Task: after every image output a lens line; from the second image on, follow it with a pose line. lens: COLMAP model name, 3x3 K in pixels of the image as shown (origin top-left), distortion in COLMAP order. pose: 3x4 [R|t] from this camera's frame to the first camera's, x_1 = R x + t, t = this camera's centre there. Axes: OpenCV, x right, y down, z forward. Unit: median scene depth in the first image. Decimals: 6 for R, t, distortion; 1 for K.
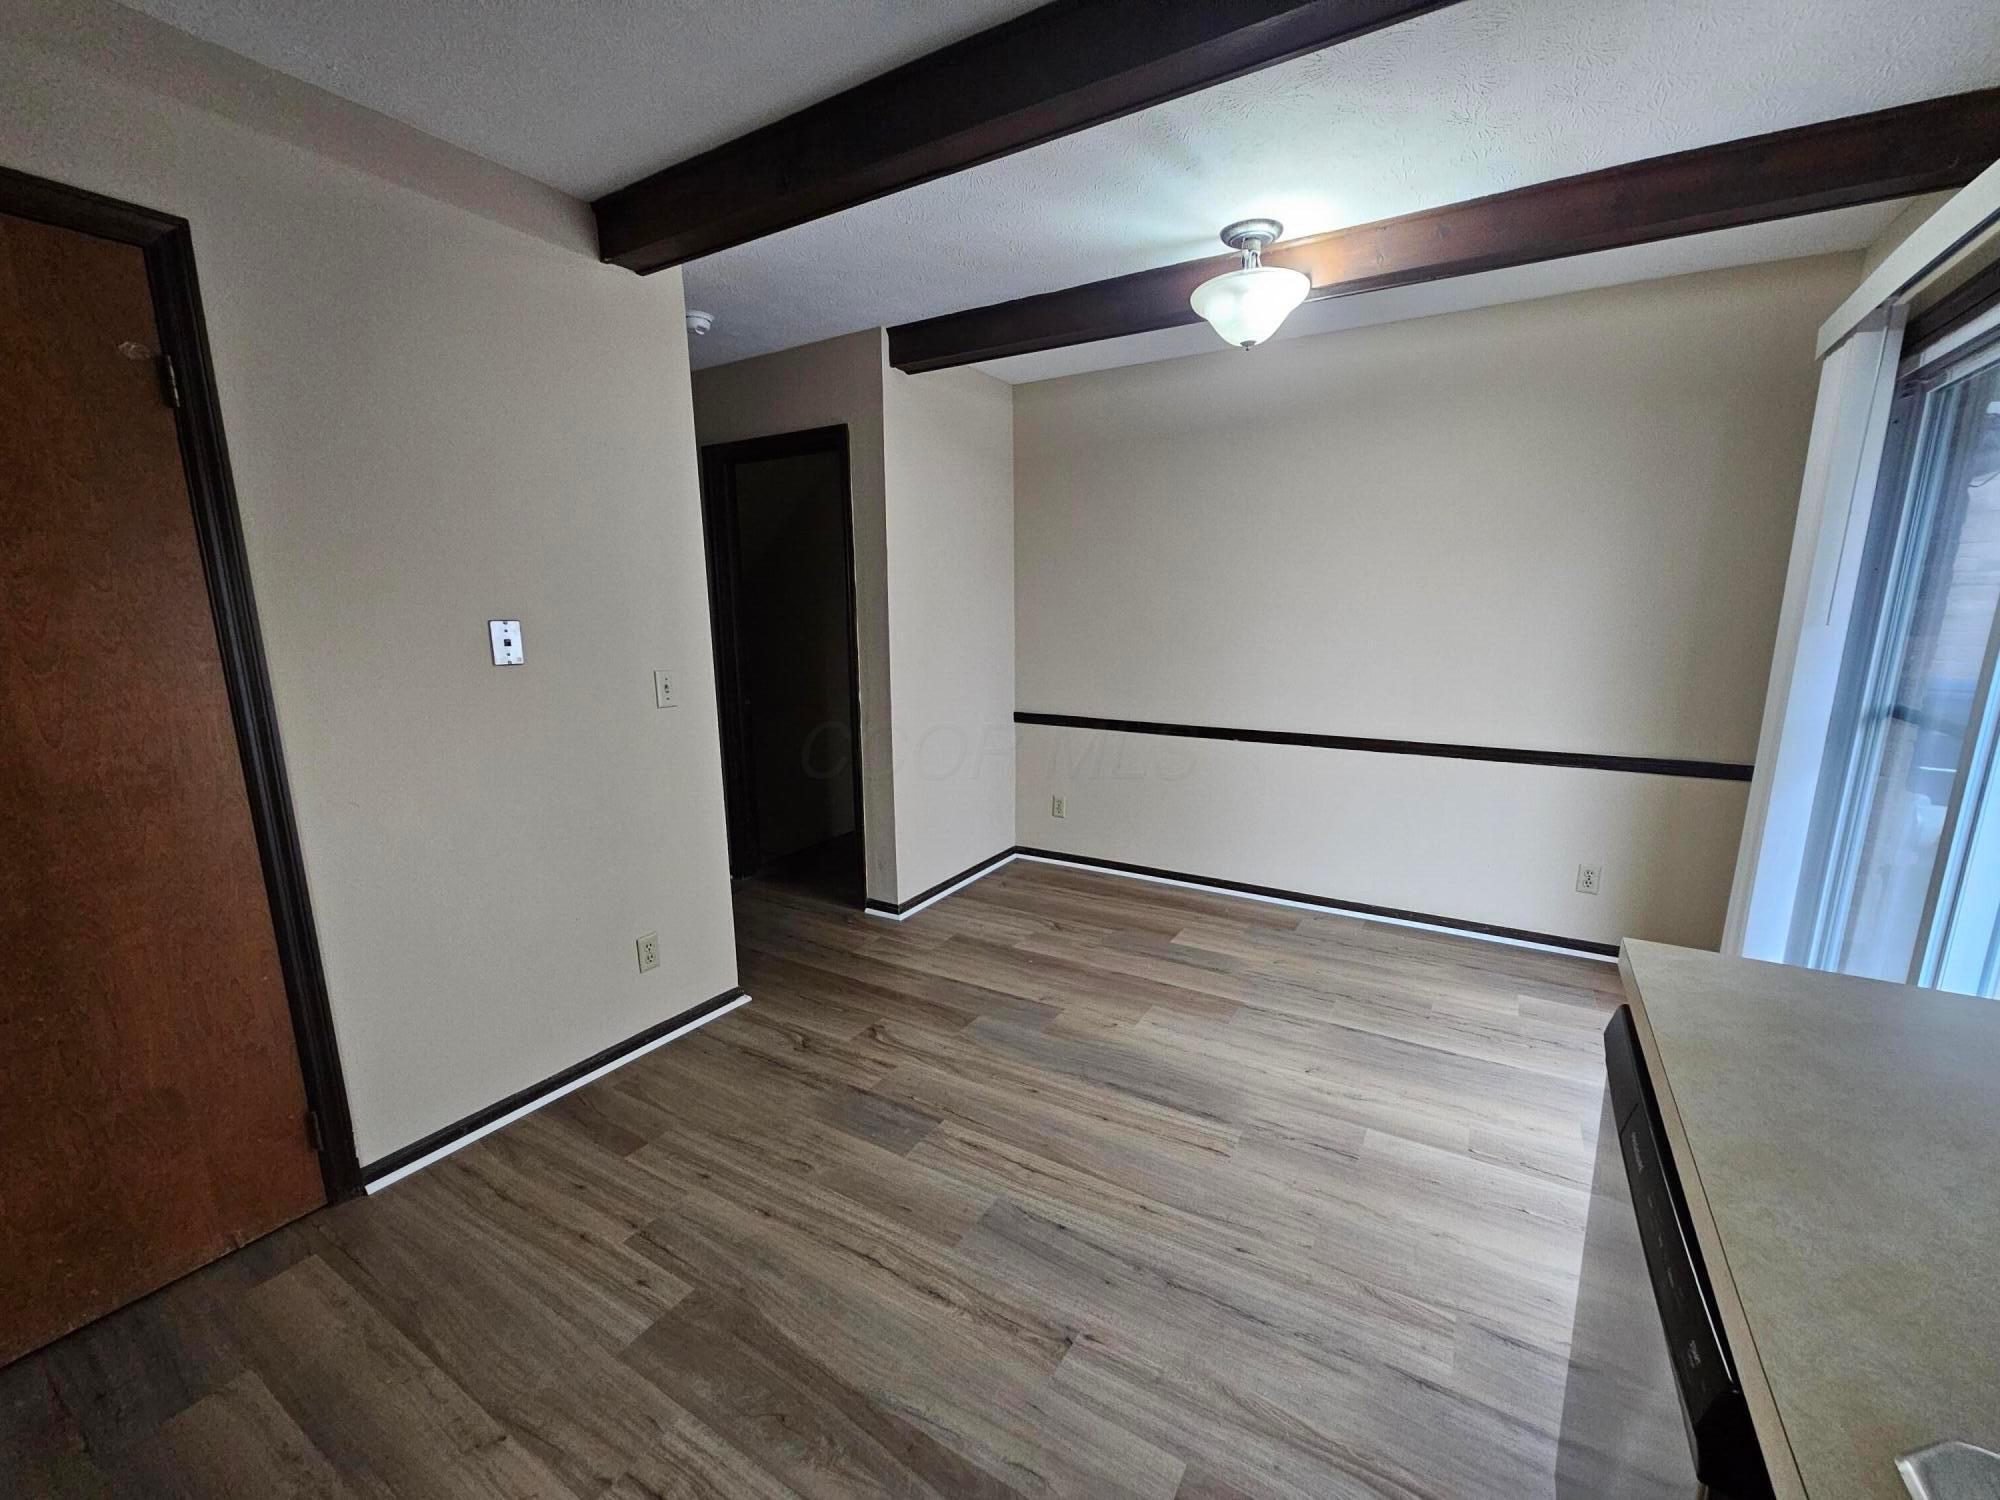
lens RADIAL K [[814.1, 0, 1016.1], [0, 814.1, 771.8], [0, 0, 1]] dist [-0.003110, -0.000560]
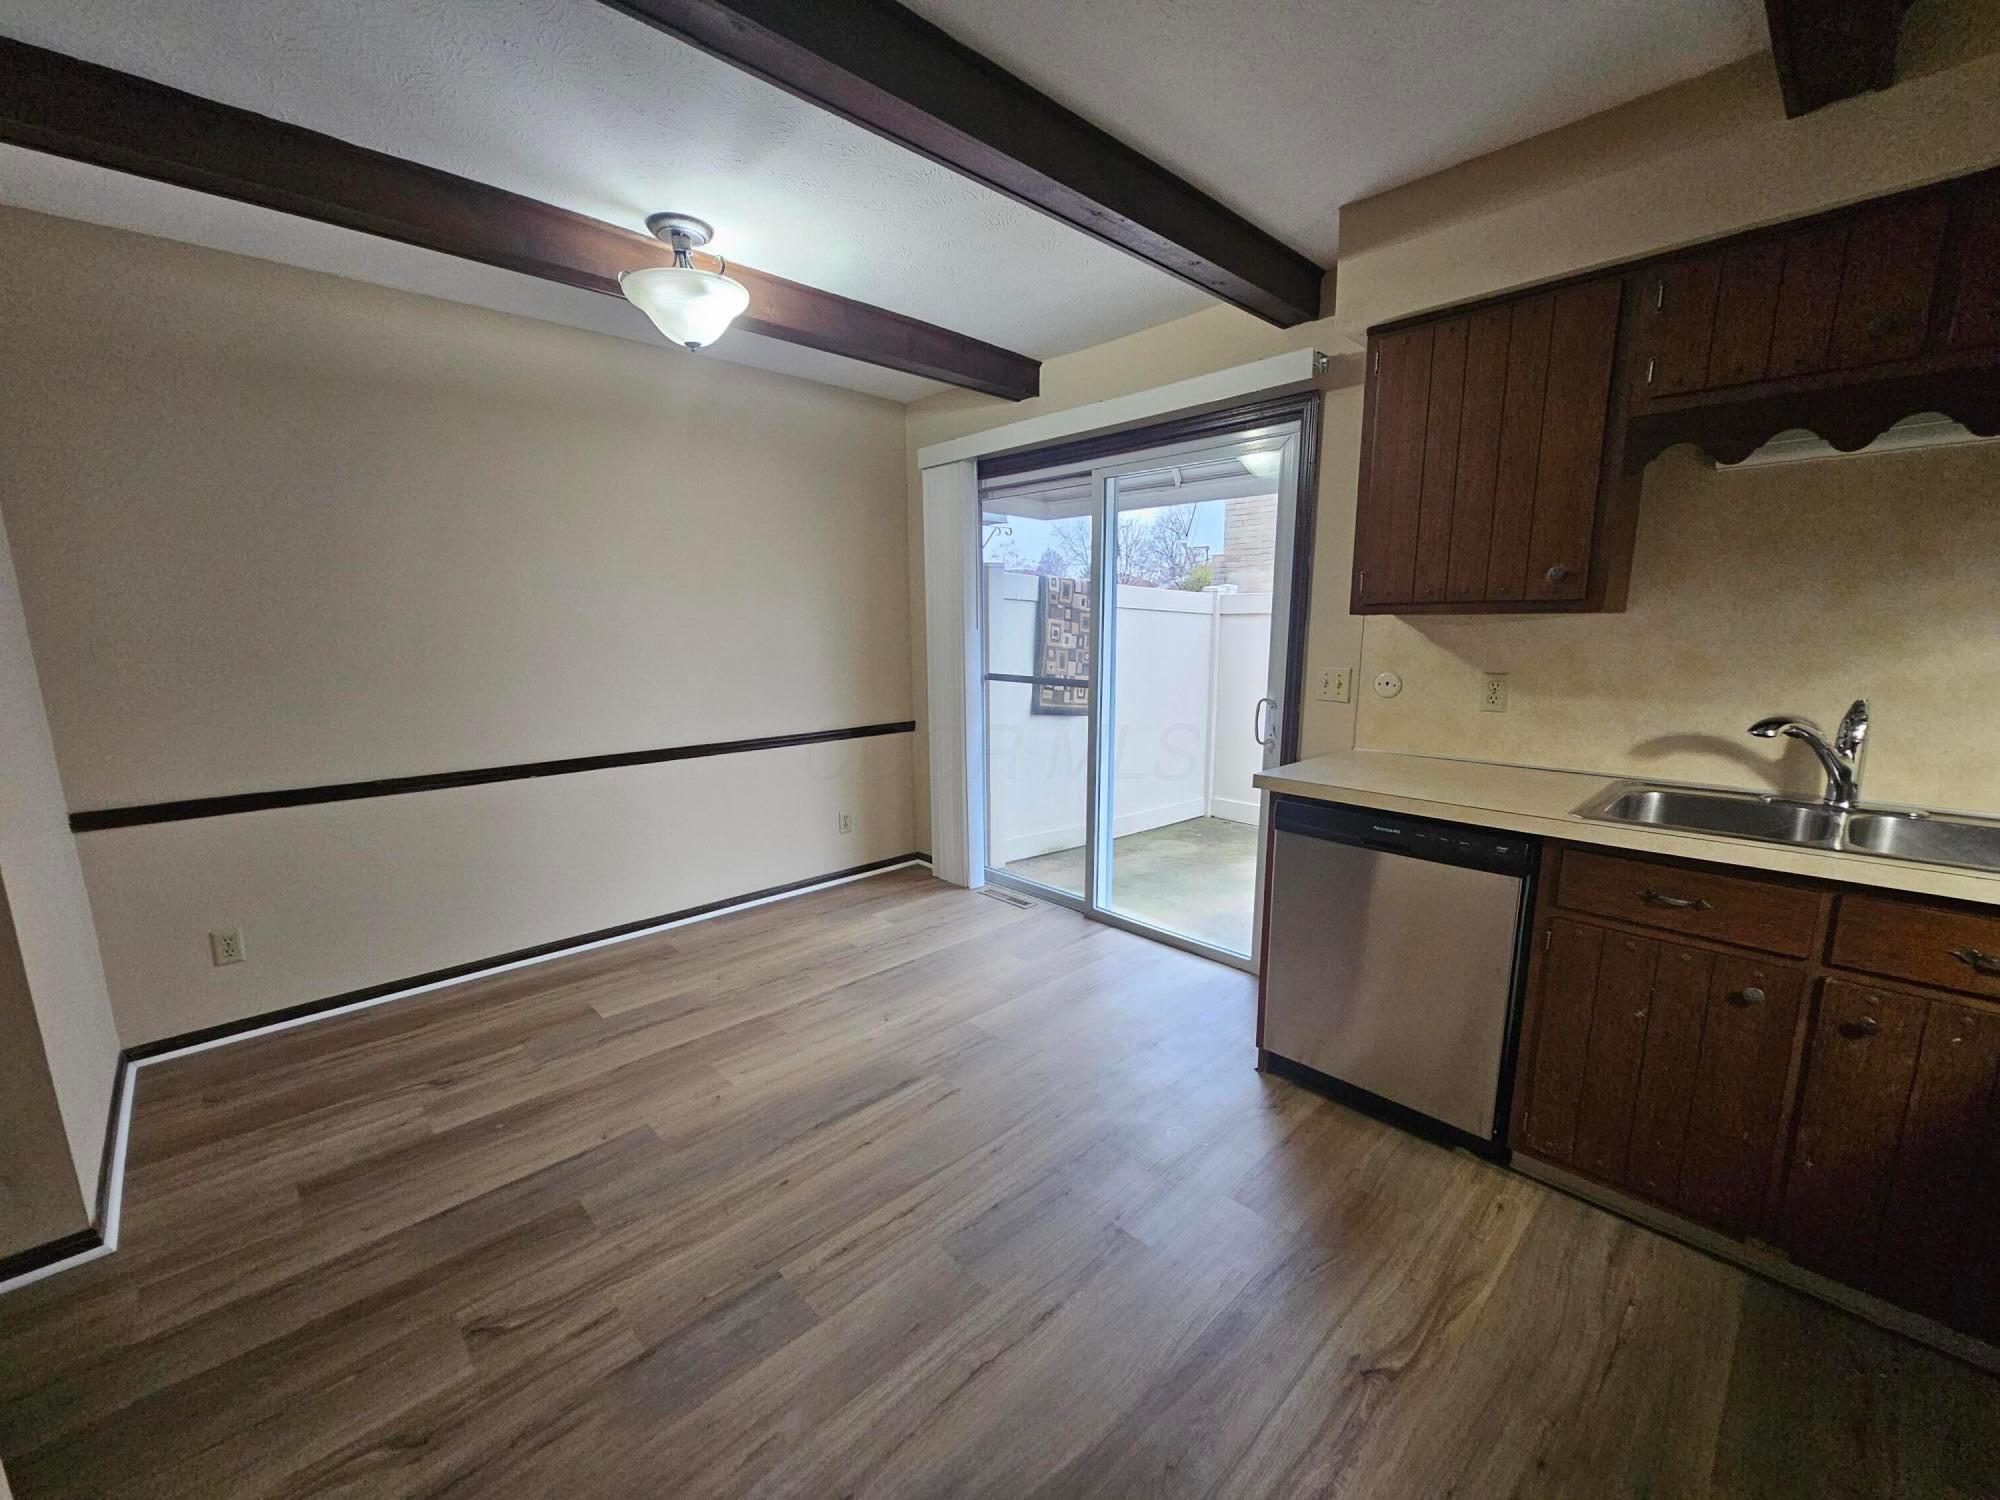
lens RADIAL K [[814.1, 0, 1016.1], [0, 814.1, 771.8], [0, 0, 1]] dist [-0.003110, -0.000560]
pose [[0.253688, -0.175524, 0.951228, -0.560942], [0.194622, 0.972549, 0.127553, -0.075355], [-0.947505, 0.152771, 0.280884, 0.401010]]
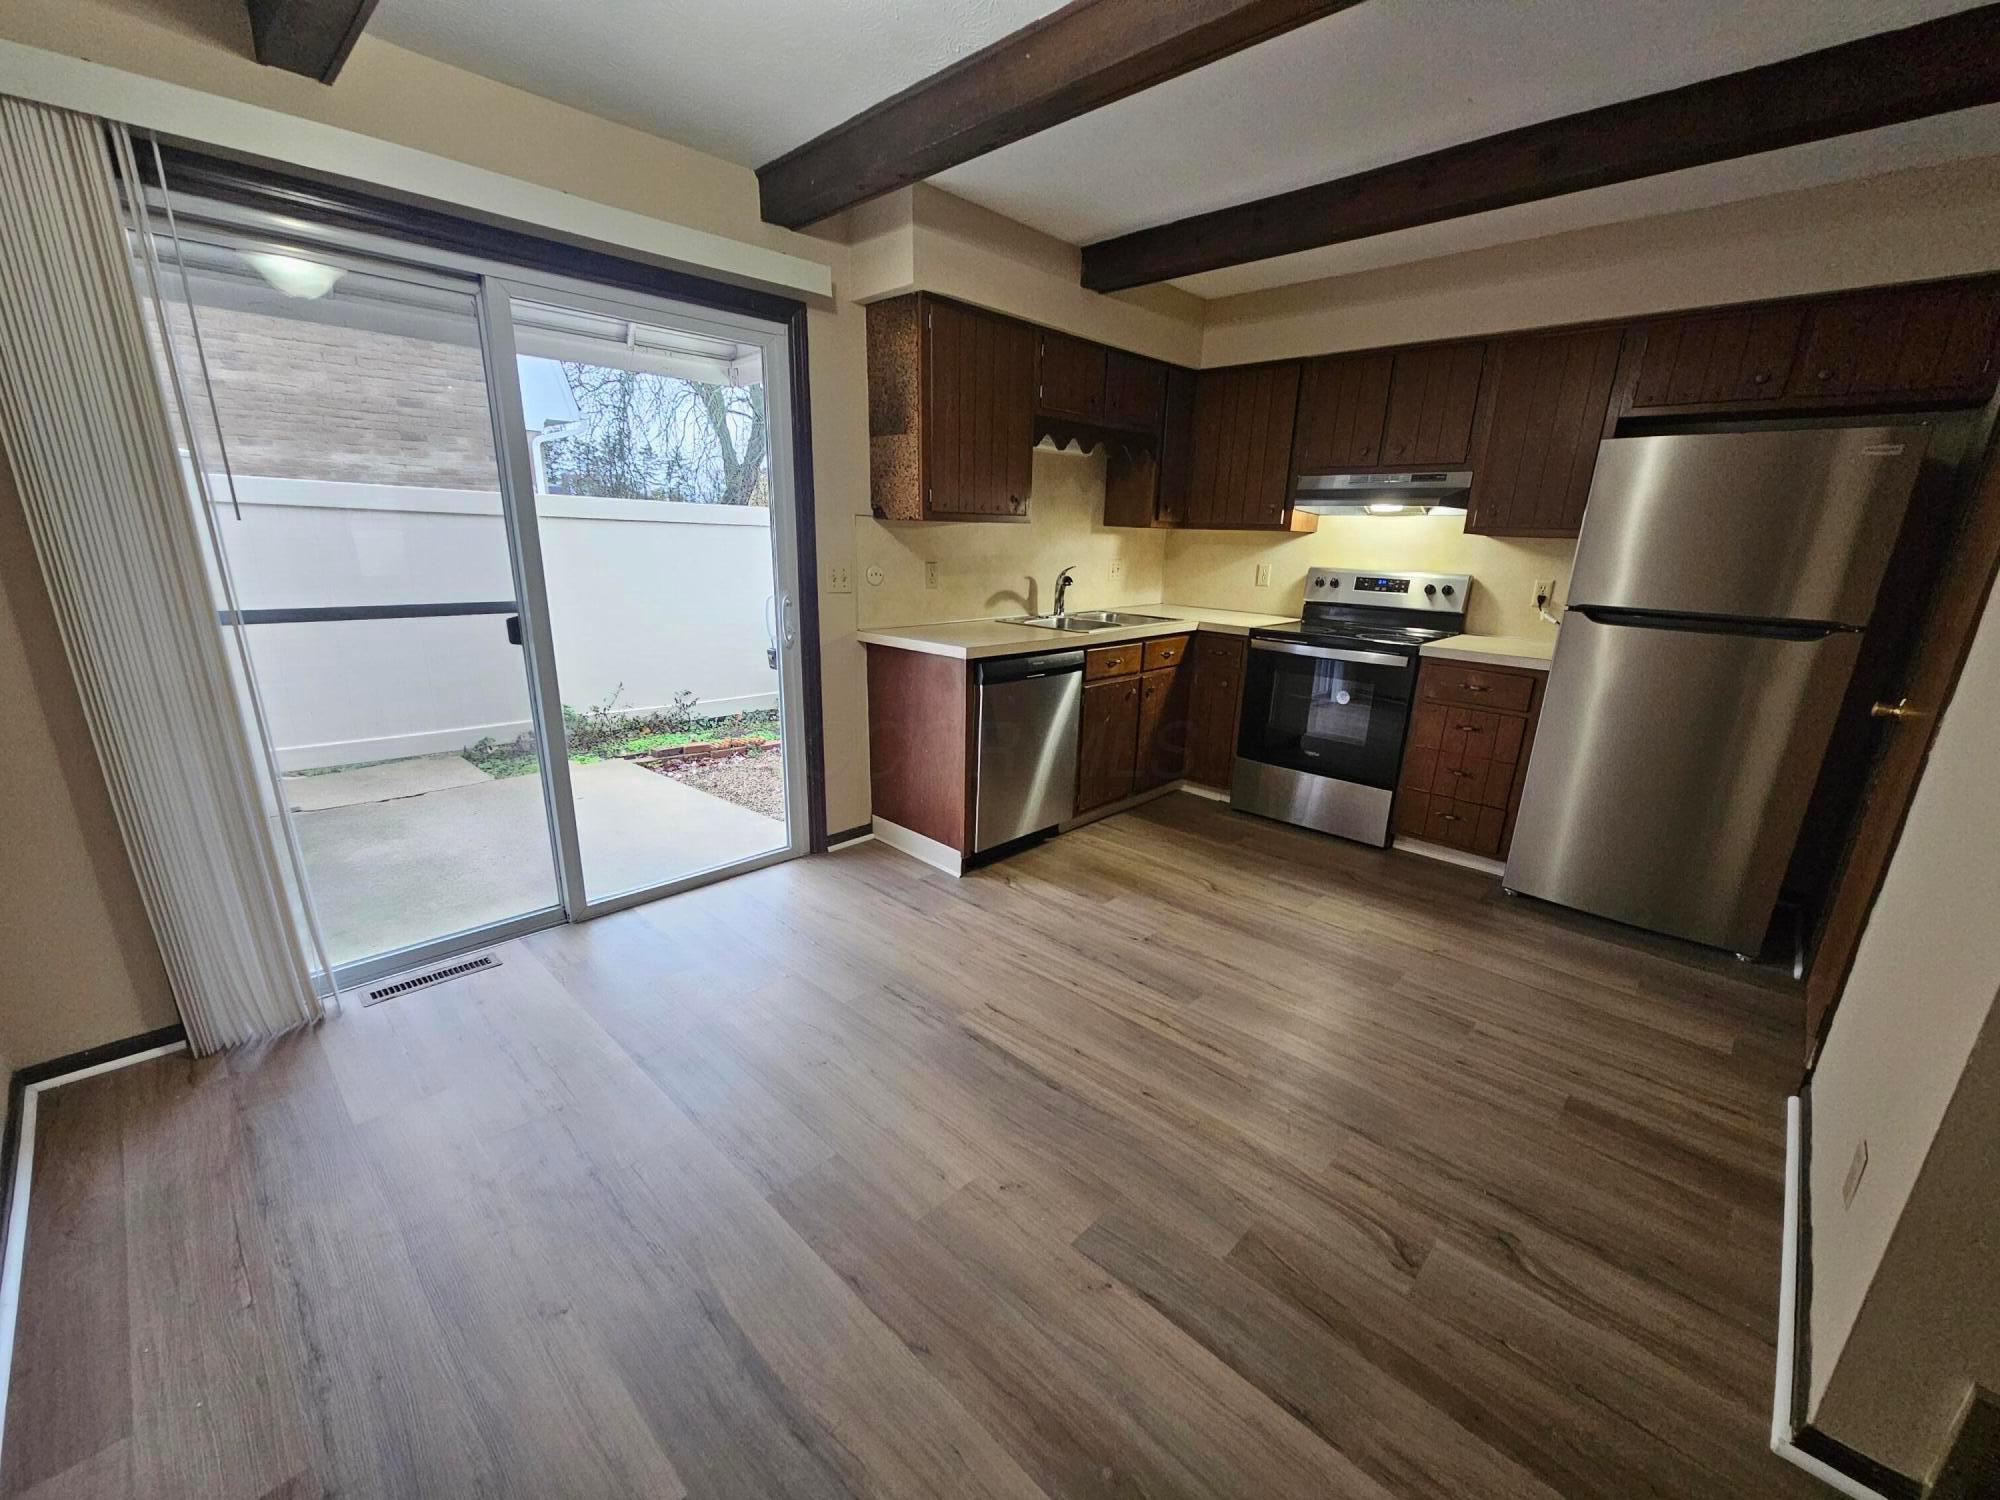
lens RADIAL K [[810.9, 0, 1014.0], [0, 810.9, 768.2], [0, 0, 1]] dist [-0.000524, -0.000747]
pose [[-0.976636, -0.081374, 0.198900, 0.014013], [0.019402, 0.888369, 0.458719, -0.268283], [-0.214025, 0.451861, -0.866034, 1.395172]]
